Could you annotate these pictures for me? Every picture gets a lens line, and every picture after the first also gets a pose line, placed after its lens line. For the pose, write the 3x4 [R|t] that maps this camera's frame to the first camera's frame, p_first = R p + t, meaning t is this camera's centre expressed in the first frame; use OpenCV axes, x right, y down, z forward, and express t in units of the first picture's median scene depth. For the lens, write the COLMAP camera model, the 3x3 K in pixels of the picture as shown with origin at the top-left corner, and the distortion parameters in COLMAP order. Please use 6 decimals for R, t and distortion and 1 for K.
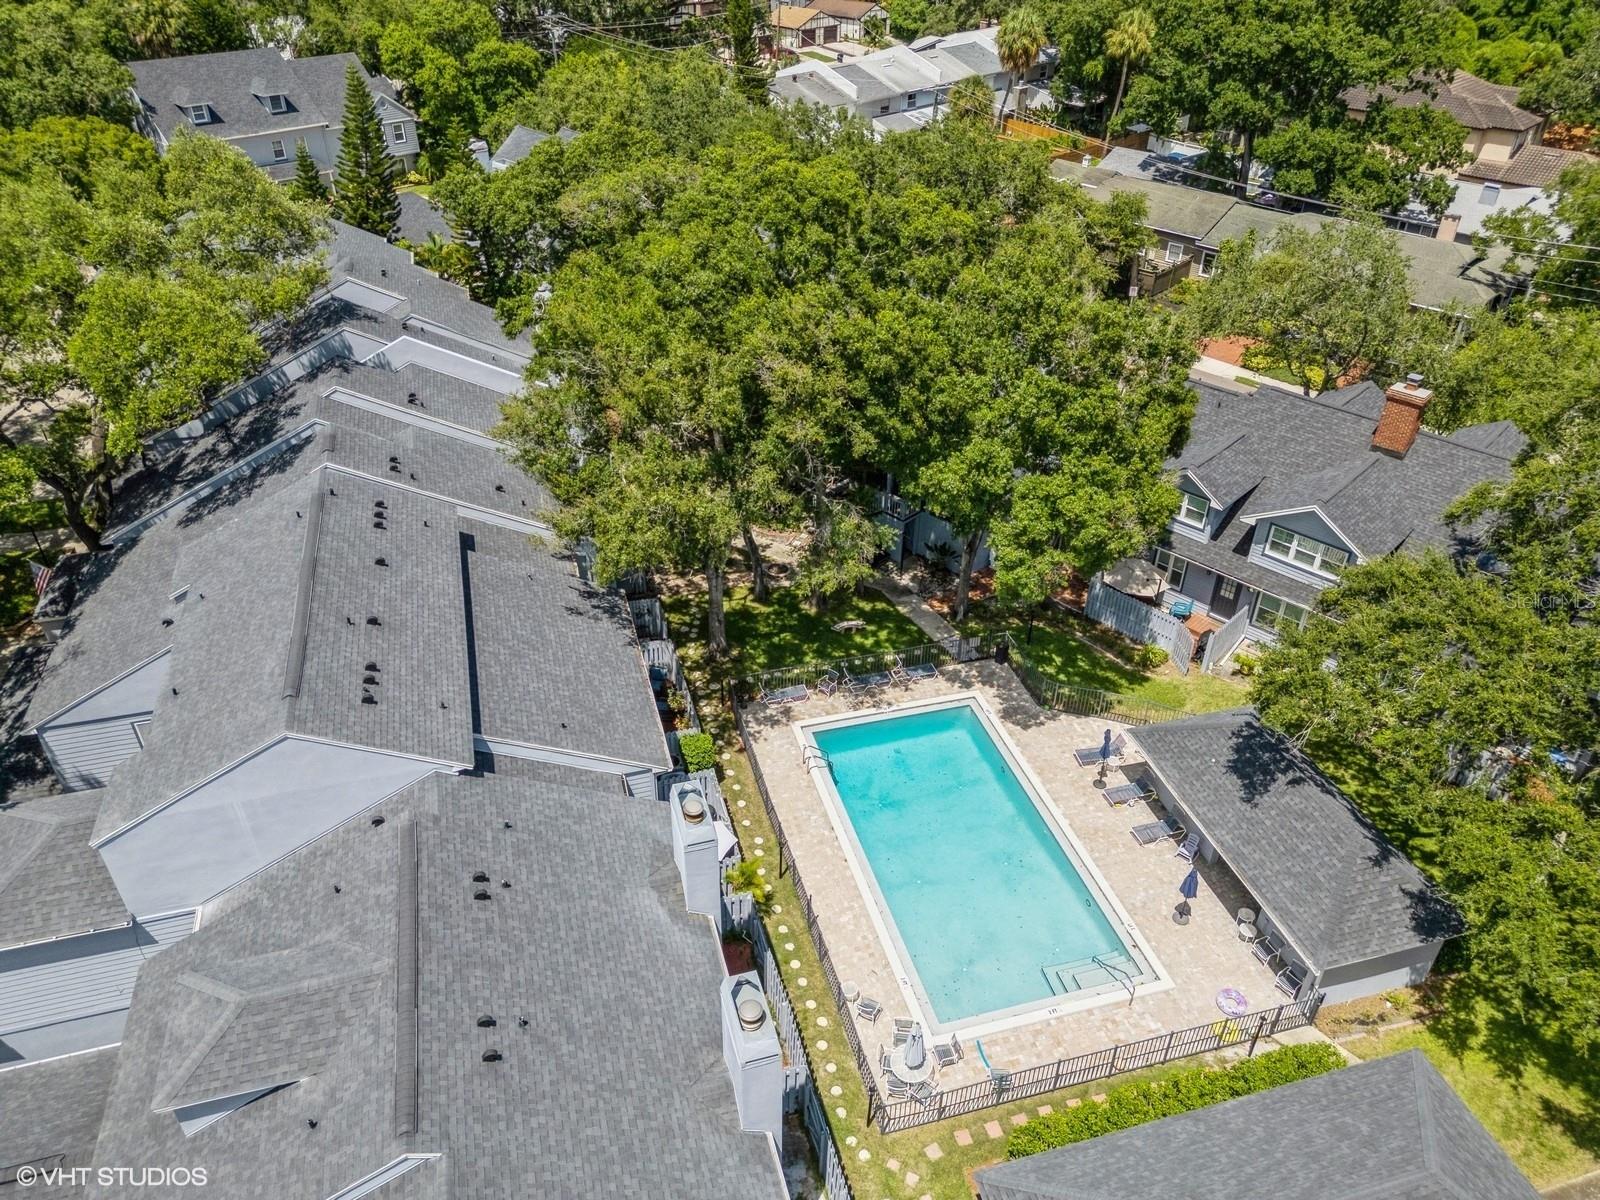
lens RADIAL K [[1116.5, 0, 800.0], [0, 1116.5, 600.0], [0, 0, 1]] dist [0.005323, 0.000003]
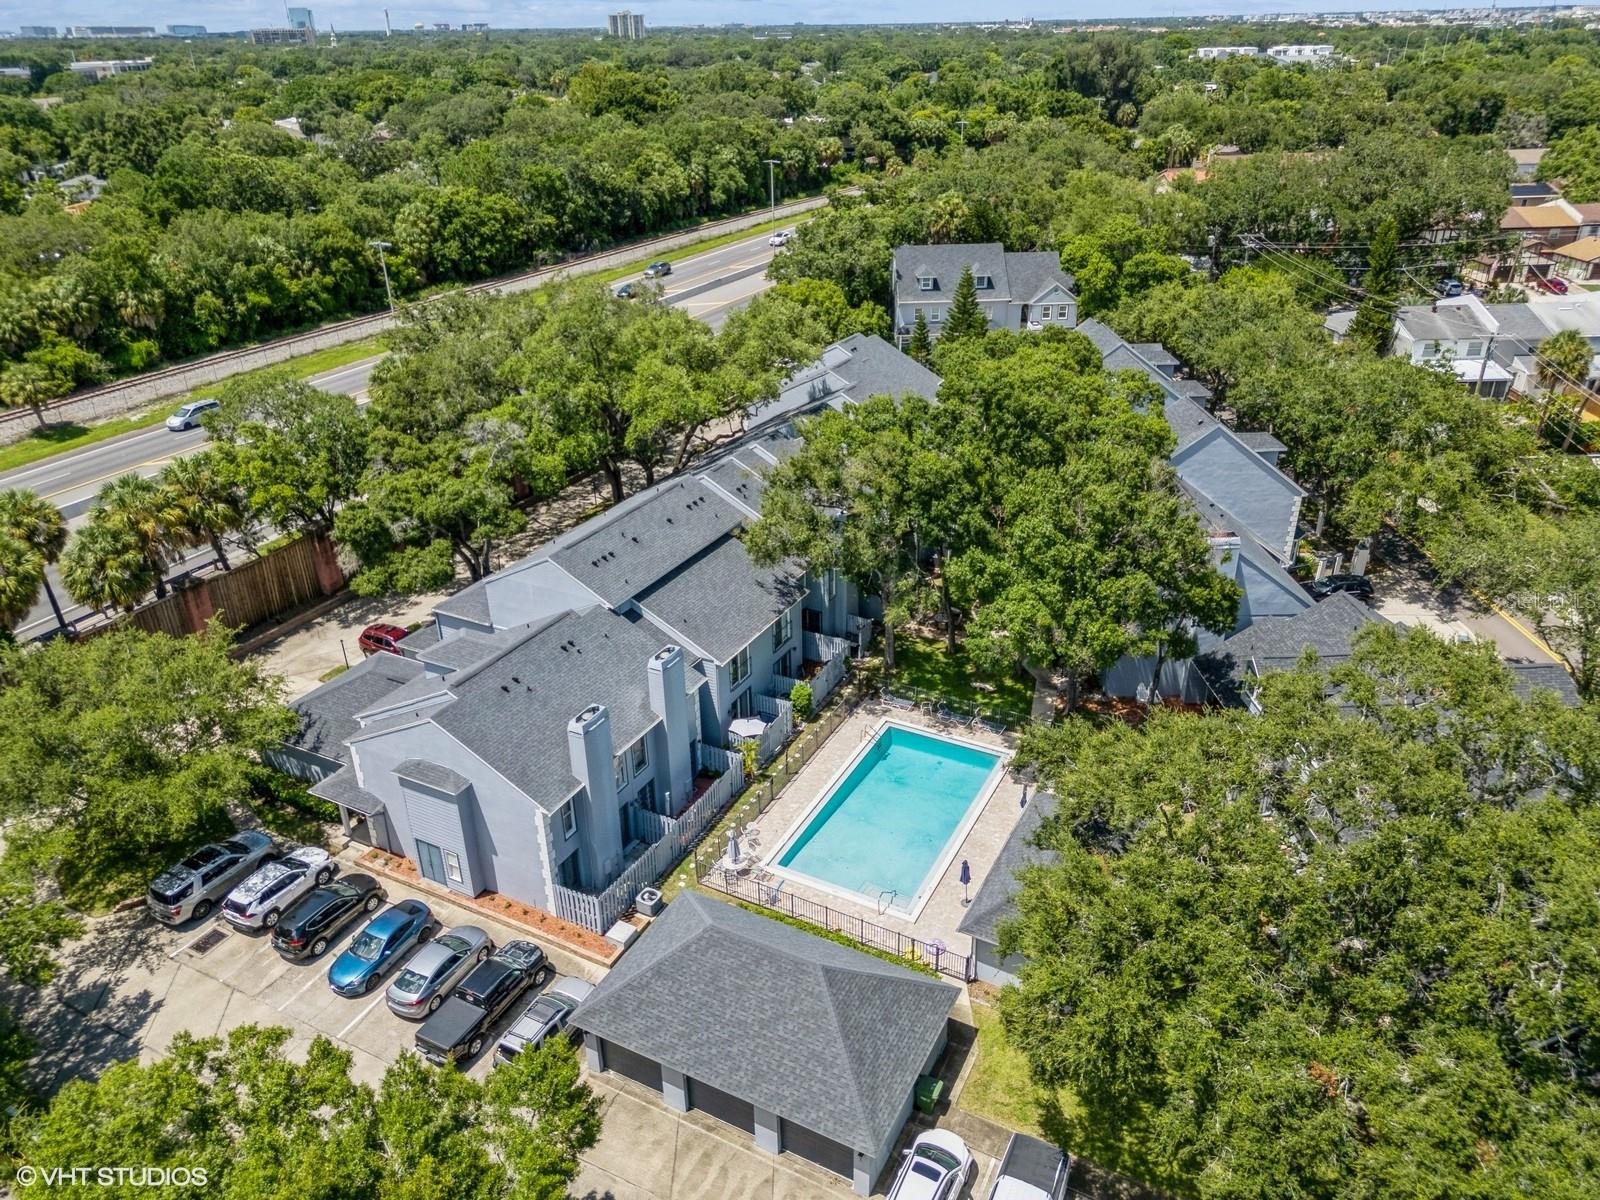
lens RADIAL K [[1116.5, 0, 800.0], [0, 1116.5, 600.0], [0, 0, 1]] dist [0.005323, 0.000003]
pose [[0.716576, 0.288620, -0.634994, 0.721602], [-0.371752, 0.928329, 0.002434, 0.003295], [0.590186, 0.234316, 0.772513, -0.213293]]
